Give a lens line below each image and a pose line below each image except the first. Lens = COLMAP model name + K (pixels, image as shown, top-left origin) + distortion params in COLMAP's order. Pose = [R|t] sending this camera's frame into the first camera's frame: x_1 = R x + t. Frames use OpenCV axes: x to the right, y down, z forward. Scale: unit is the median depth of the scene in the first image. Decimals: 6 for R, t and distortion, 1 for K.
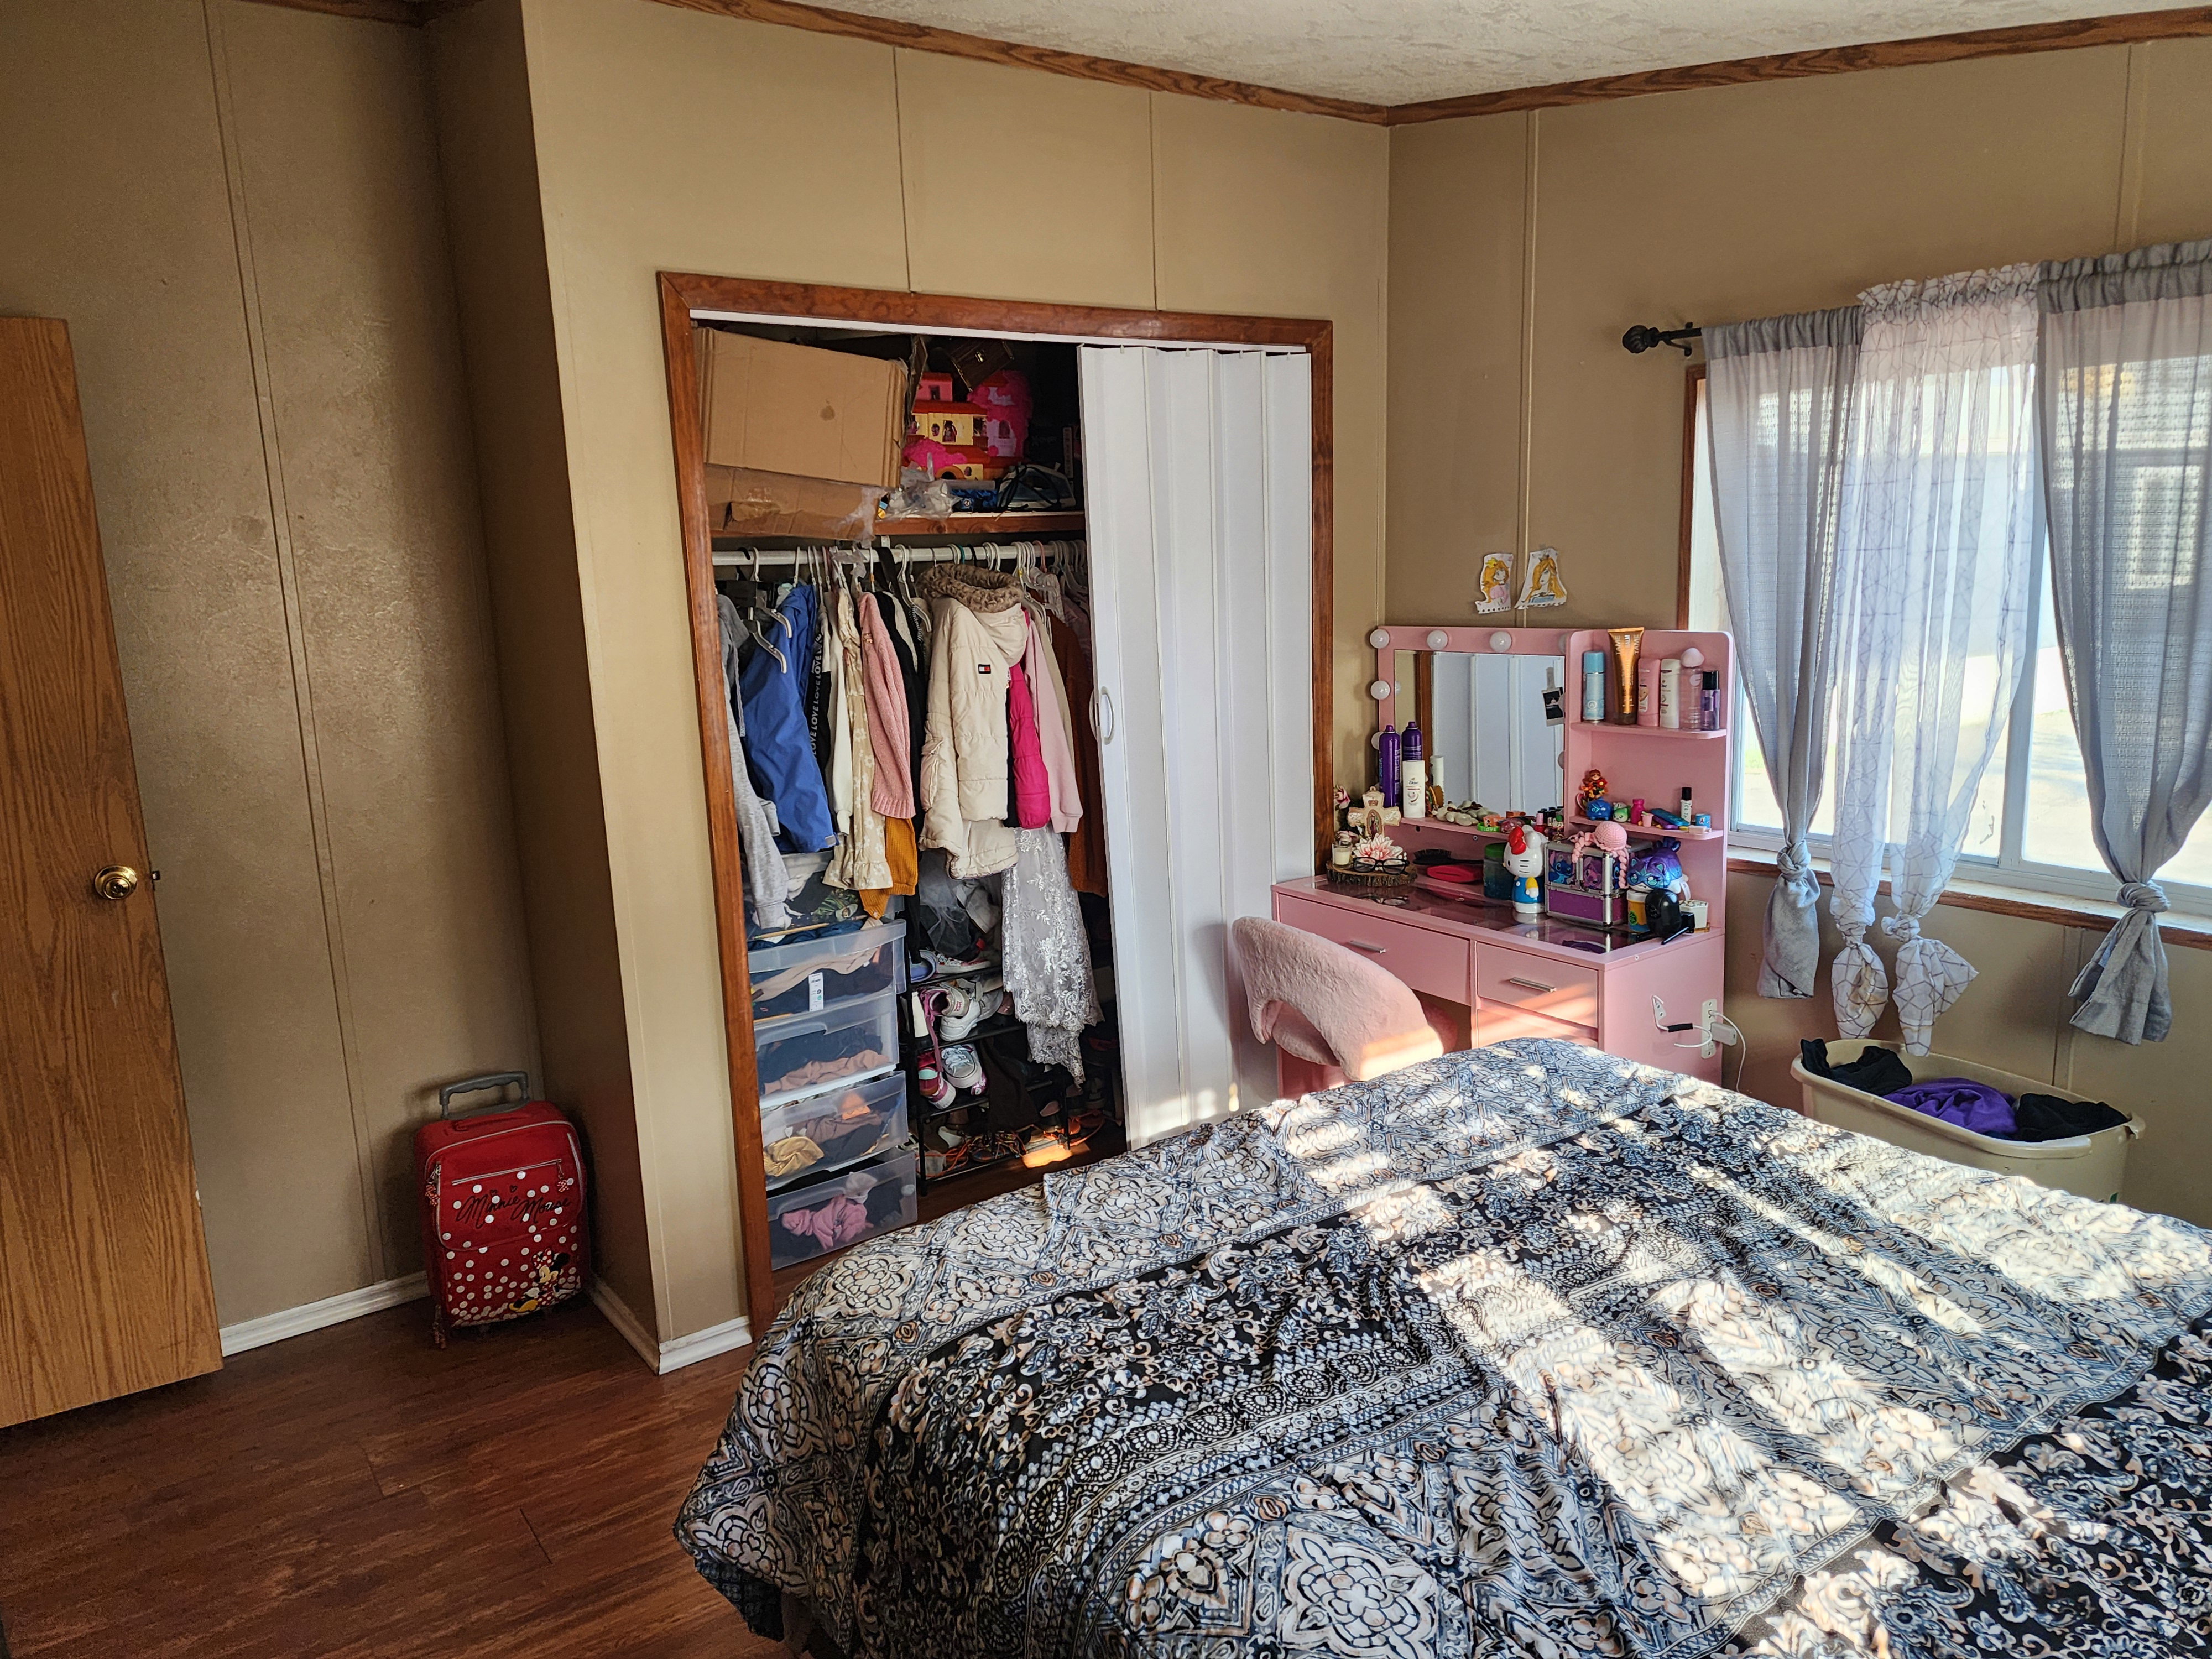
lens RADIAL K [[1498.4, 0, 1101.7], [0, 1498.4, 835.7], [0, 0, 1]] dist [-0.007637, -0.003709]
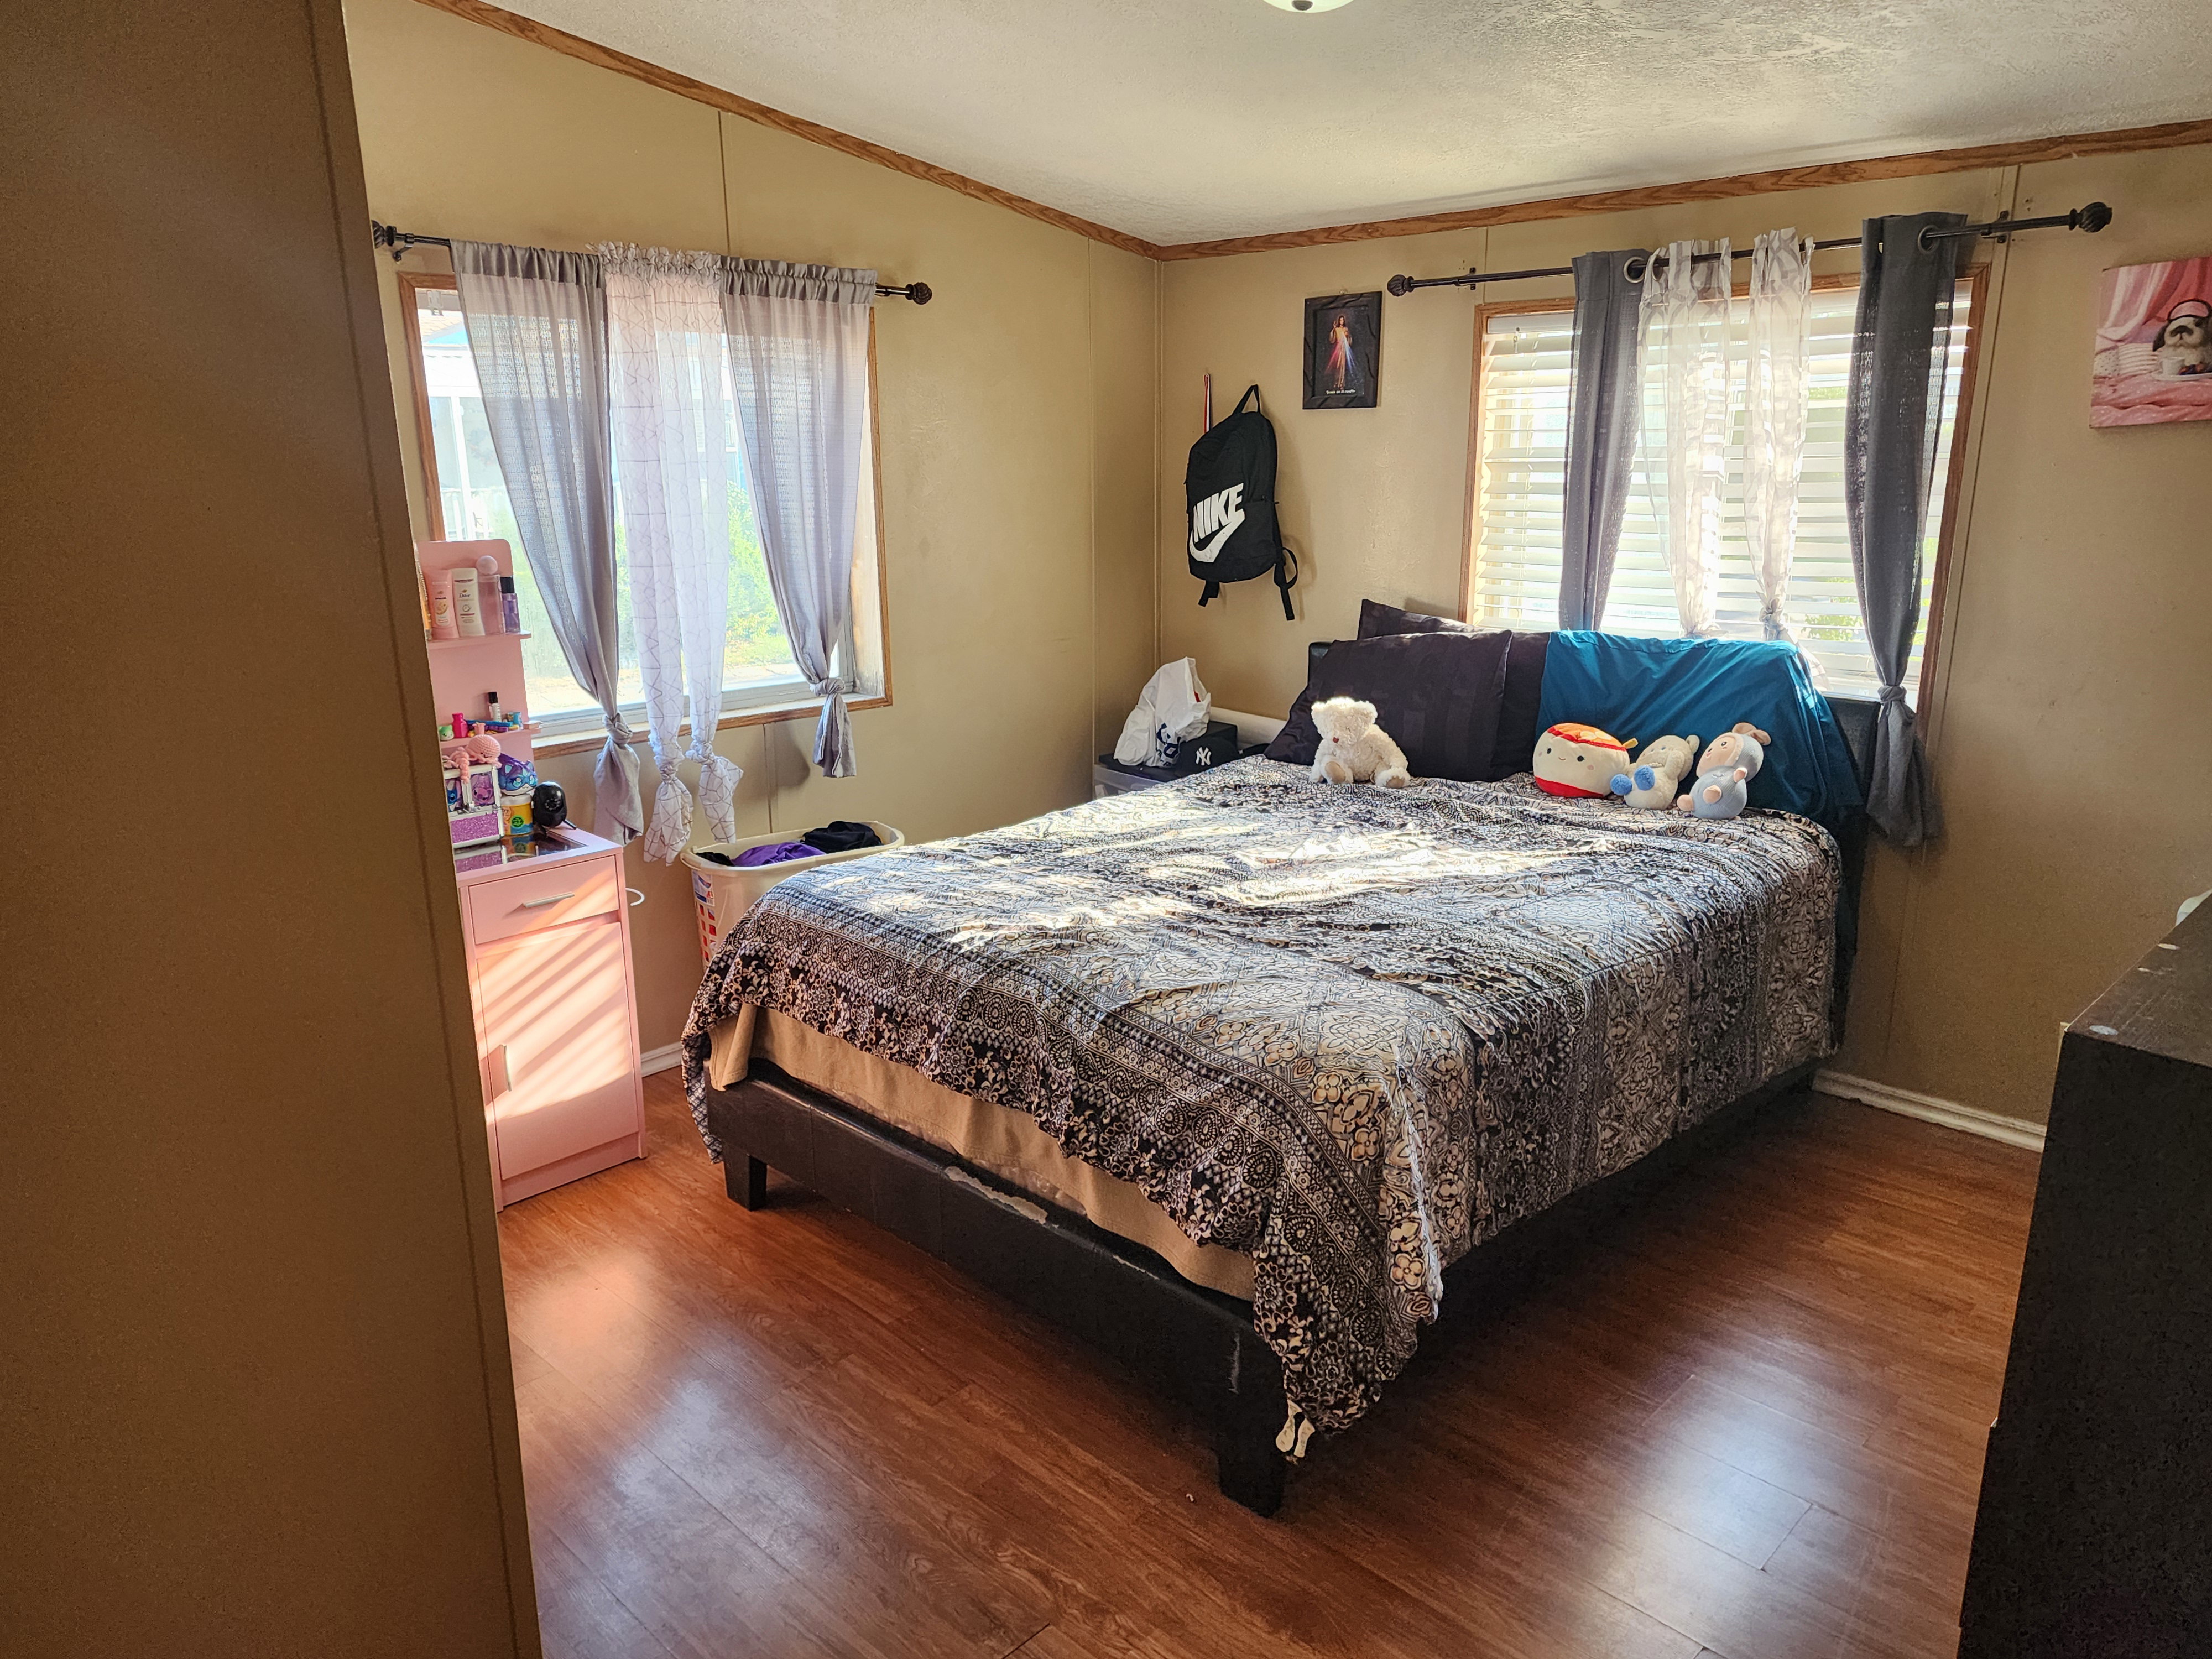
lens RADIAL K [[1498.4, 0, 1103.4], [0, 1498.4, 827.7], [0, 0, 1]] dist [-0.007637, -0.003709]
pose [[-0.202653, -0.195981, 0.959439, -1.129121], [0.194312, 0.952238, 0.235553, -0.166648], [-0.959778, 0.234166, -0.154893, 1.232357]]
